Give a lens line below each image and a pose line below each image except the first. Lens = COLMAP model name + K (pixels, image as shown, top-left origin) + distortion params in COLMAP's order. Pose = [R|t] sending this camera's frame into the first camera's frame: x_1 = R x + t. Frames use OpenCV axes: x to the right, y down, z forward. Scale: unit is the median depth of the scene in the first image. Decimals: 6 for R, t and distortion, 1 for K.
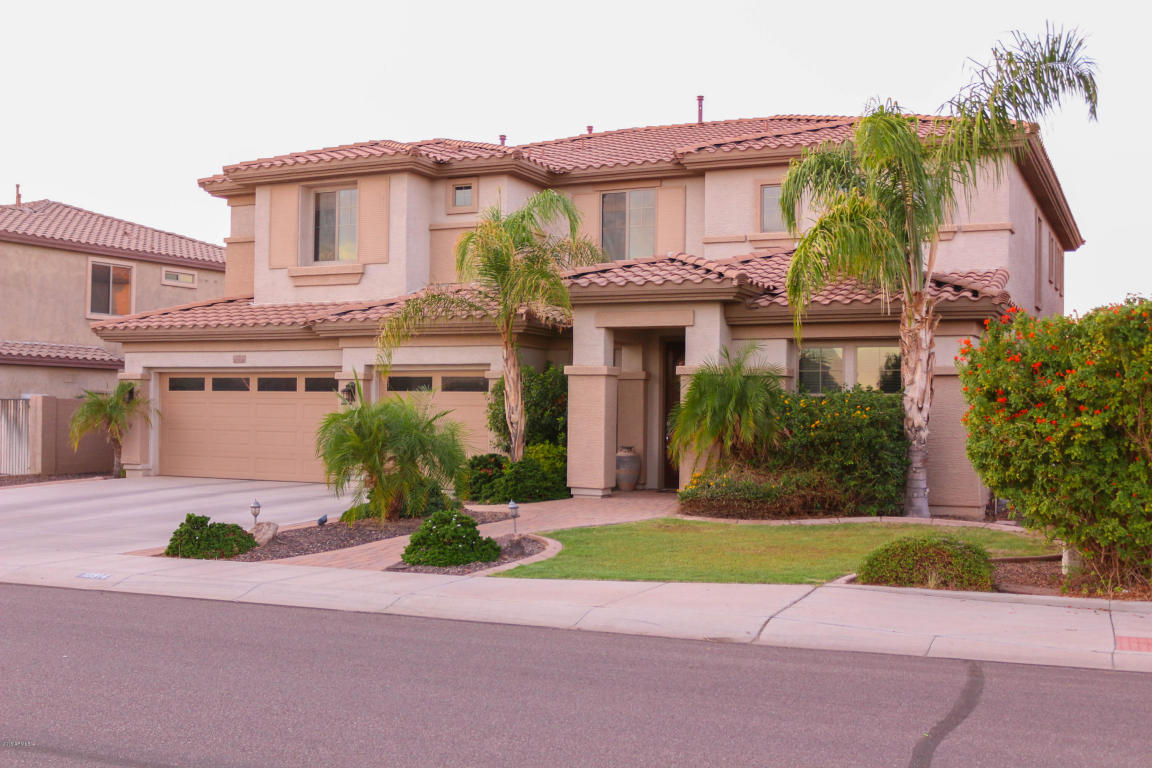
lens RADIAL K [[1270.5, 0, 574.5], [0, 1270.5, 385.2], [0, 0, 1]] dist [0.061713, 0.000000]
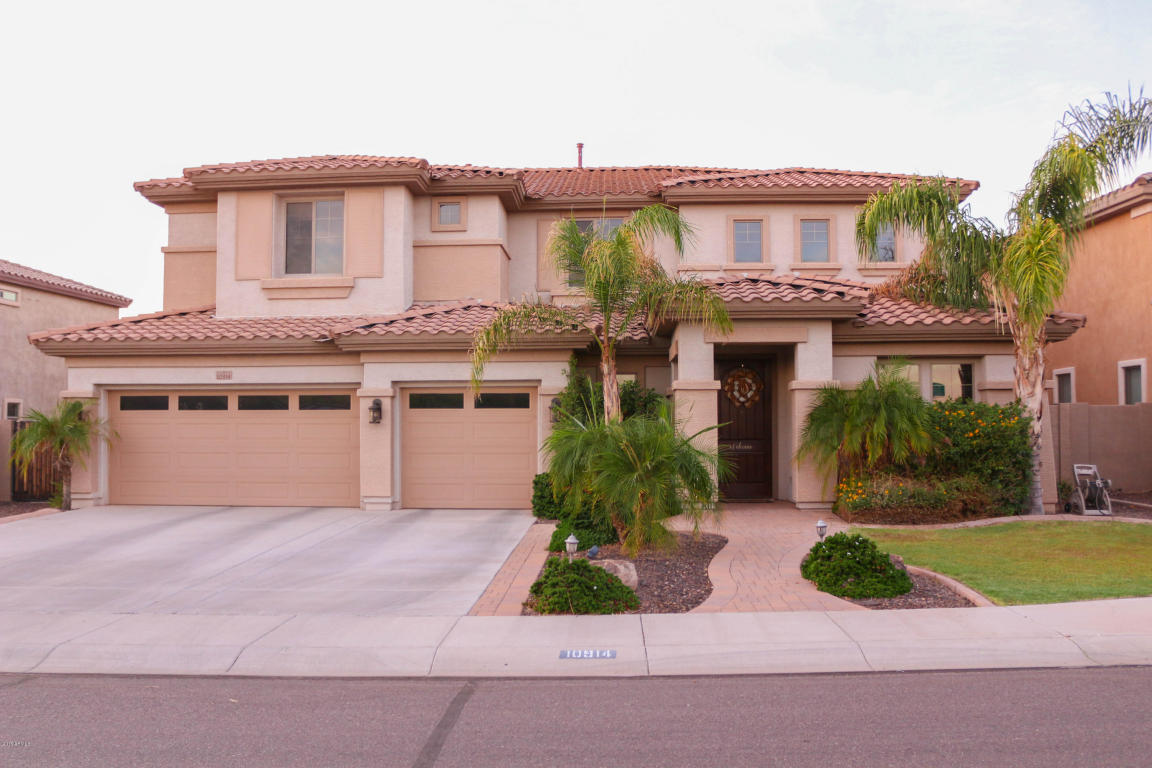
lens RADIAL K [[1011.3, 0, 577.5], [0, 1011.3, 386.5], [0, 0, 1]] dist [-0.025314, -0.002654]
pose [[0.923715, -0.001288, 0.383079, -0.298573], [0.007698, 0.999855, -0.015202, 0.000720], [-0.383003, 0.016991, 0.923591, 0.222503]]
